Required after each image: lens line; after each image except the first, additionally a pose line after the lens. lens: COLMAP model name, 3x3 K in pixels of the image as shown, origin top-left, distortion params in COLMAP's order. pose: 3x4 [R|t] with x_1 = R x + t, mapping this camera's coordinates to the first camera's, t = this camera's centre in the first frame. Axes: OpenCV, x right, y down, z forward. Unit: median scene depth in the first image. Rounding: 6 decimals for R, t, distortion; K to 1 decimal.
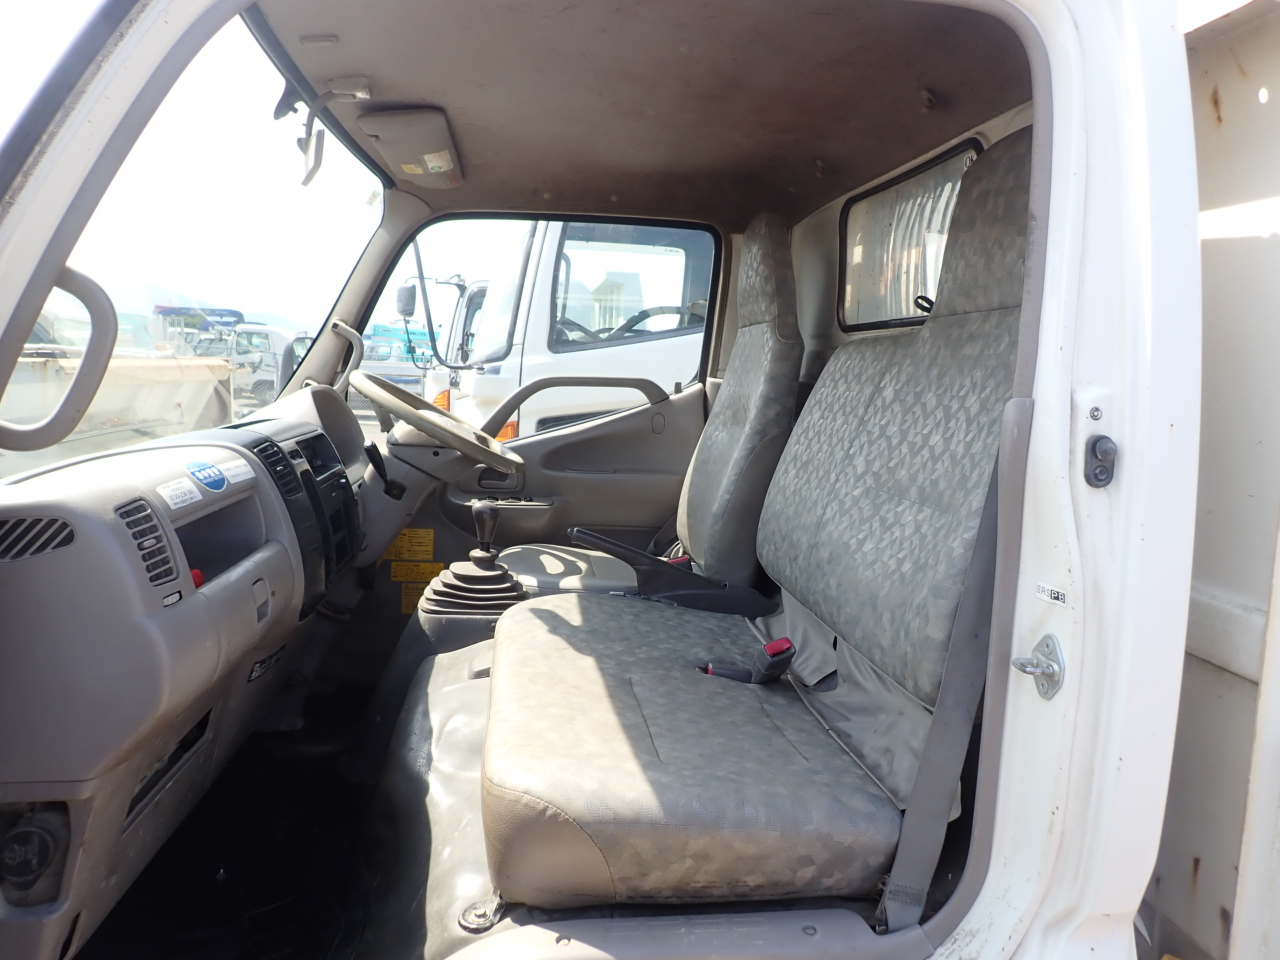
lens RADIAL K [[936.3, 0, 635.3], [0, 936.3, 476.0], [0, 0, 1]] dist [-0.004742, 0.000142]
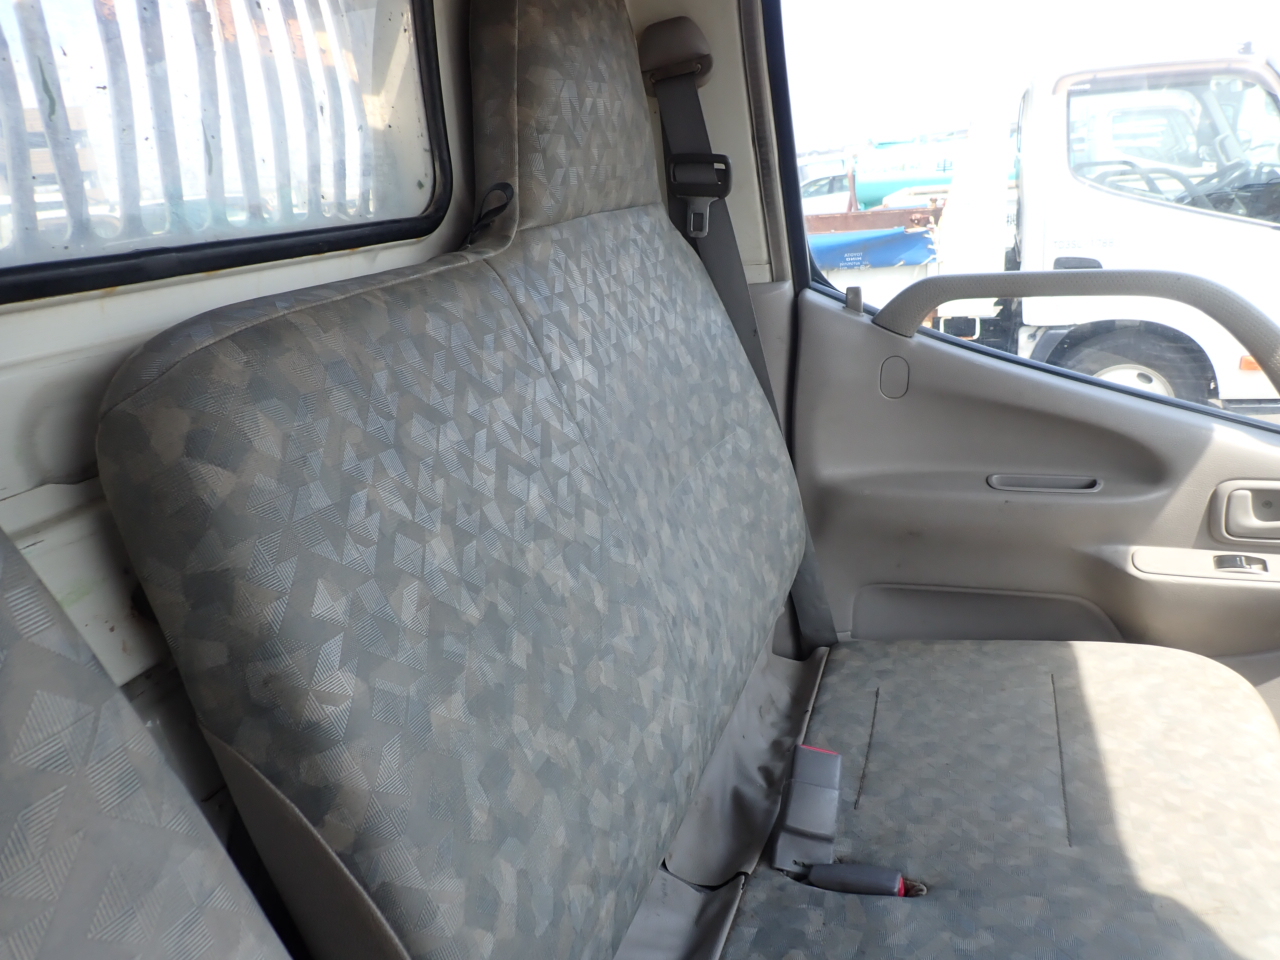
lens RADIAL K [[936.3, 0, 635.3], [0, 936.3, 476.0], [0, 0, 1]] dist [-0.004742, 0.000142]
pose [[-0.886280, -0.105019, 0.451087, -0.003411], [0.102896, 0.904967, 0.412853, -0.283567], [-0.451576, 0.412318, -0.791248, 1.621606]]
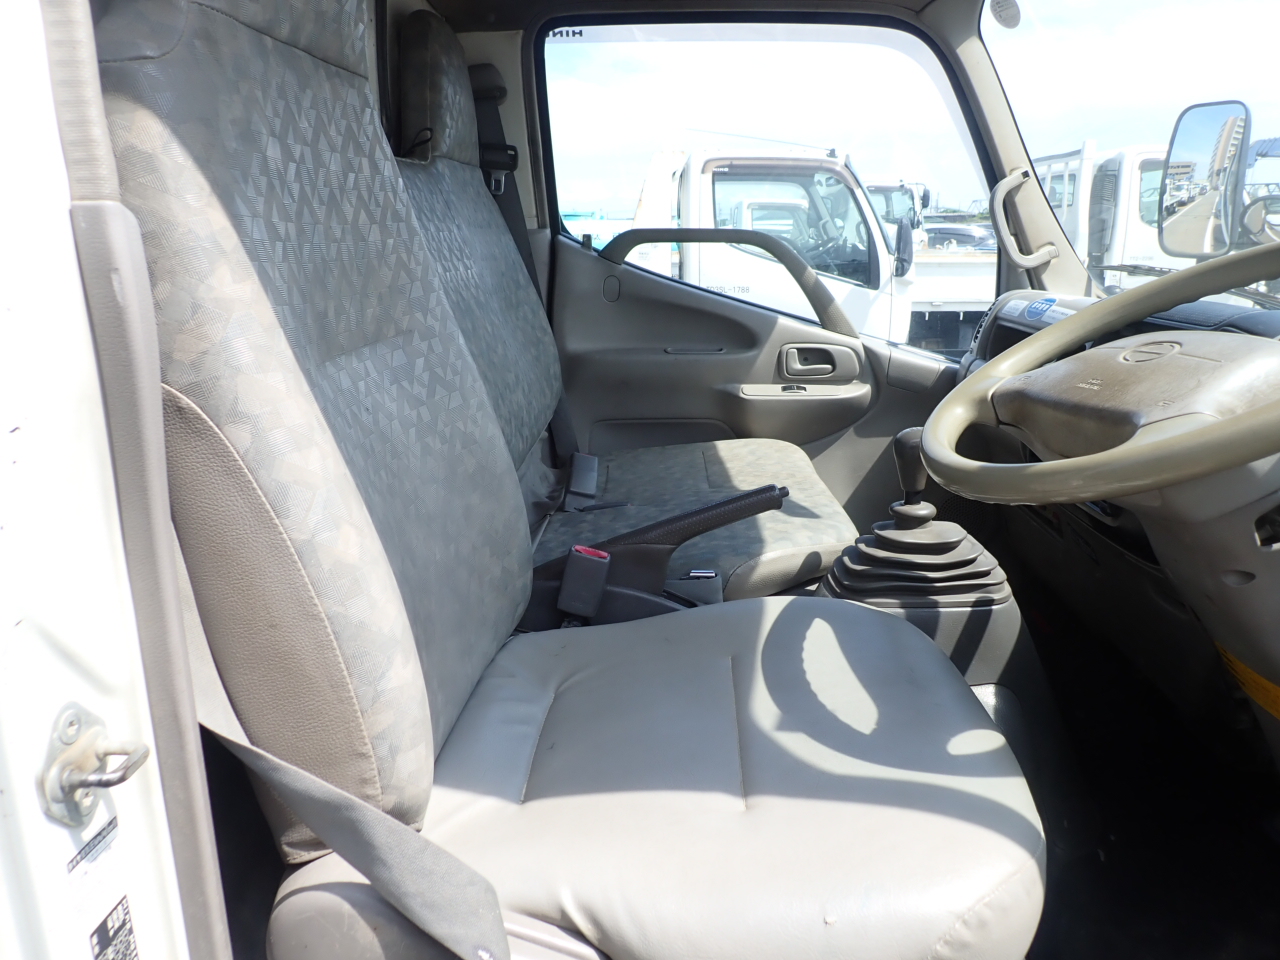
lens RADIAL K [[936.3, 0, 635.3], [0, 936.3, 476.0], [0, 0, 1]] dist [-0.004742, 0.000142]
pose [[-0.987333, -0.069491, 0.142634, -0.085314], [-0.013326, 0.932126, 0.361890, -0.238191], [-0.158101, 0.355405, -0.921245, 2.269196]]
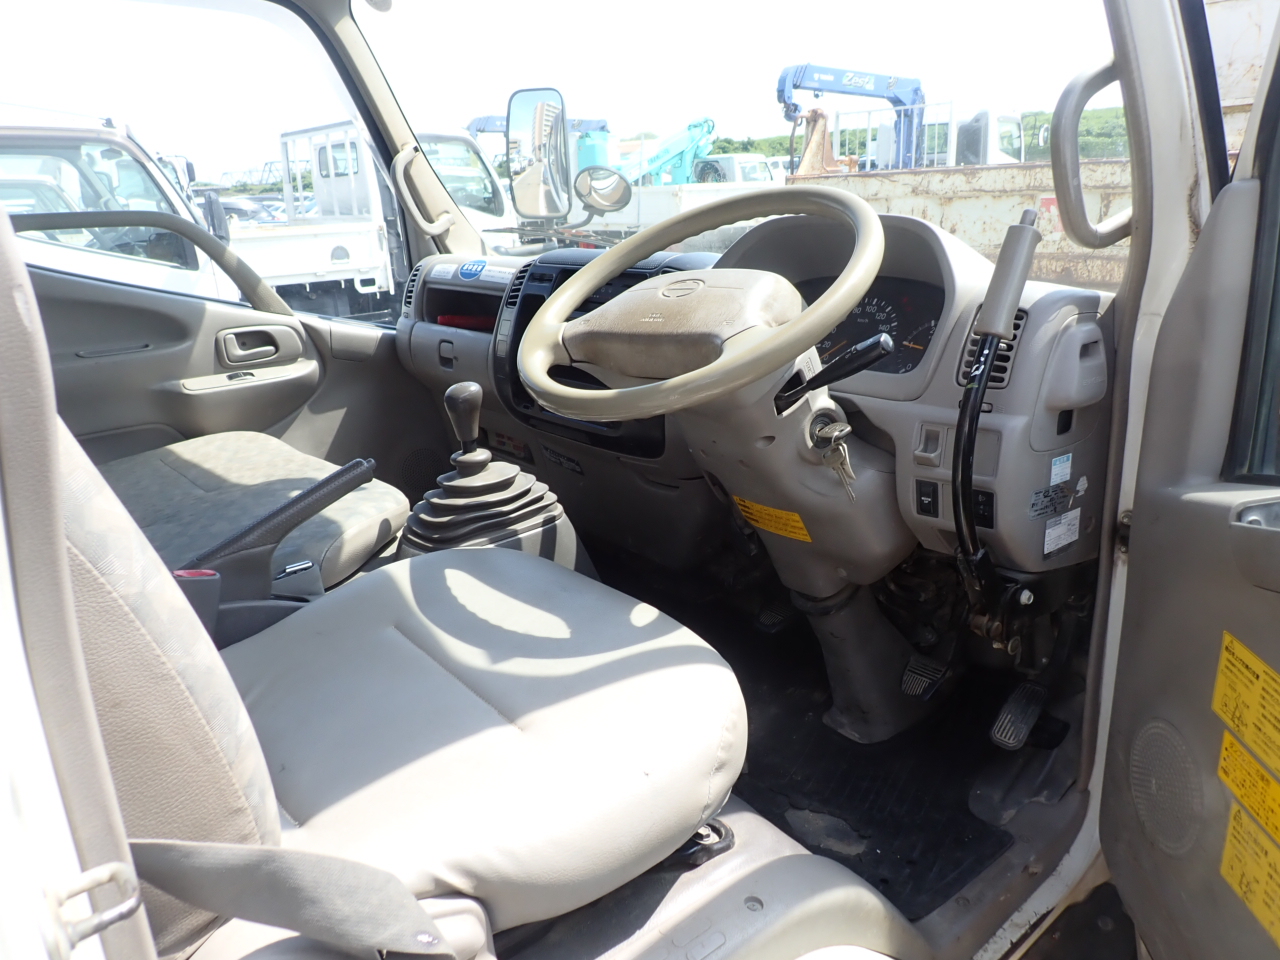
lens RADIAL K [[936.3, 0, 635.3], [0, 936.3, 476.0], [0, 0, 1]] dist [-0.004742, 0.000142]
pose [[-0.839902, 0.156723, -0.519618, 0.153731], [-0.051695, 0.929947, 0.364042, -0.238675], [0.540271, 0.332622, -0.772962, 2.280148]]
